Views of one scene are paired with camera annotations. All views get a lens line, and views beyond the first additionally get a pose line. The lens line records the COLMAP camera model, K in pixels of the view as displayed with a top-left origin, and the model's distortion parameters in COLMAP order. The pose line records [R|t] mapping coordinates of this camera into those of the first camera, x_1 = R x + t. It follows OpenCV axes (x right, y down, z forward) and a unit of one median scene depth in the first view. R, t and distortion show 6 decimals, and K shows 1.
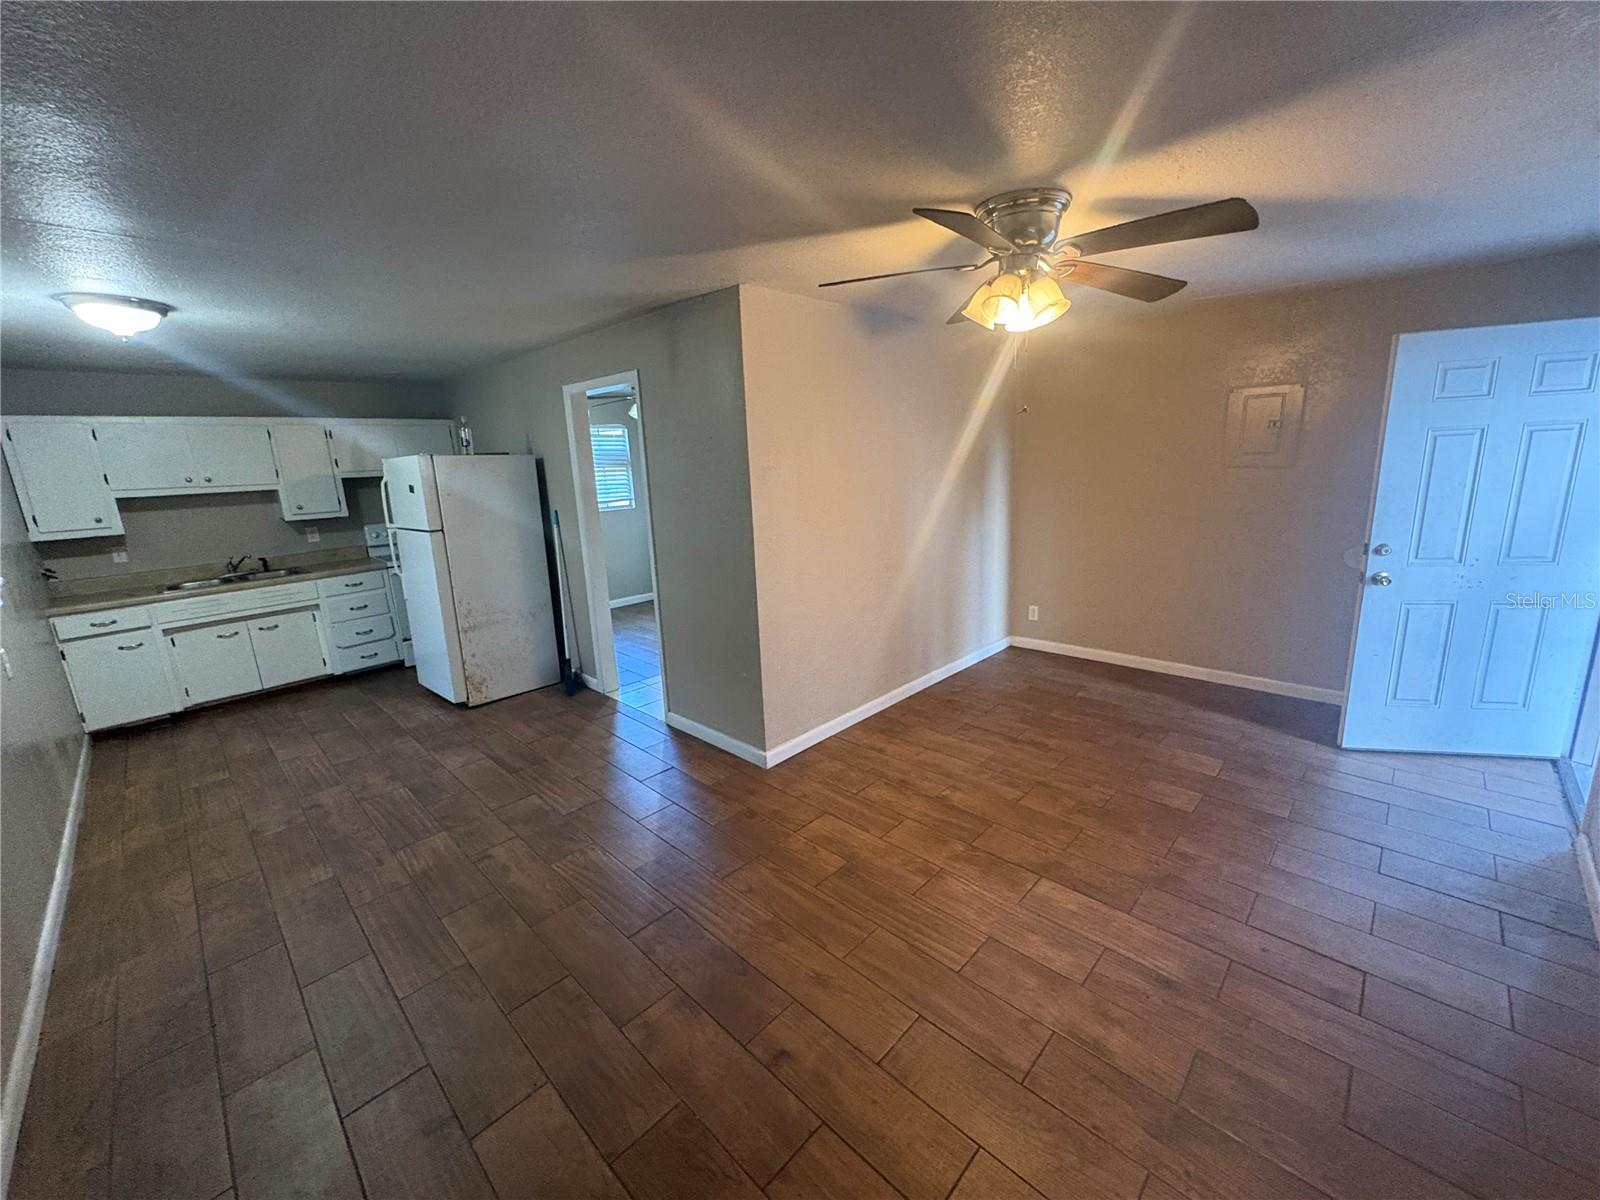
lens RADIAL K [[638.1, 0, 800.6], [0, 638.1, 599.4], [0, 0, 1]] dist [0.000874, 0.000701]
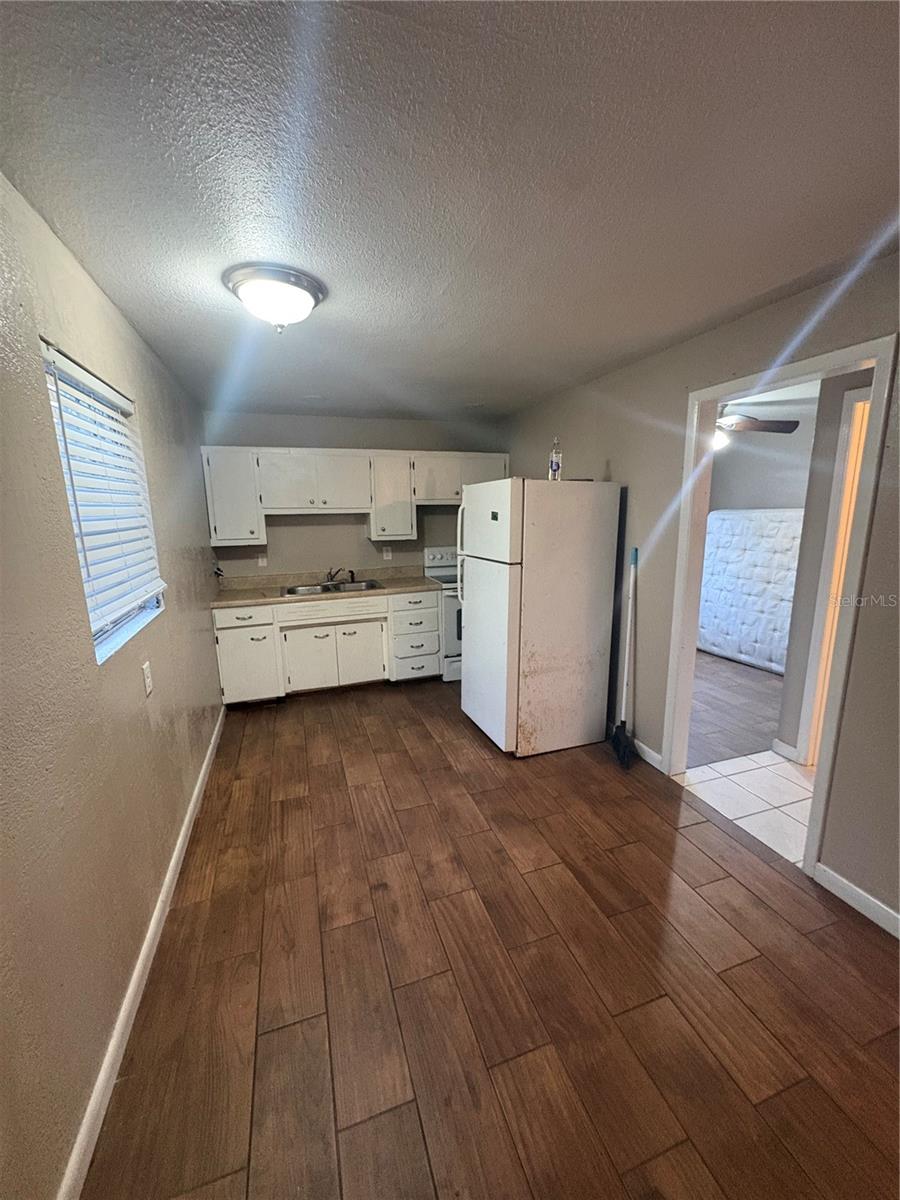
lens RADIAL K [[478.6, 0, 451.5], [0, 478.6, 600.5], [0, 0, 1]] dist [0.000874, 0.000701]
pose [[0.890574, 0.116105, -0.439770, -0.334856], [-0.124529, 0.992168, 0.009763, -0.049121], [0.437459, 0.046070, 0.898058, 0.344192]]
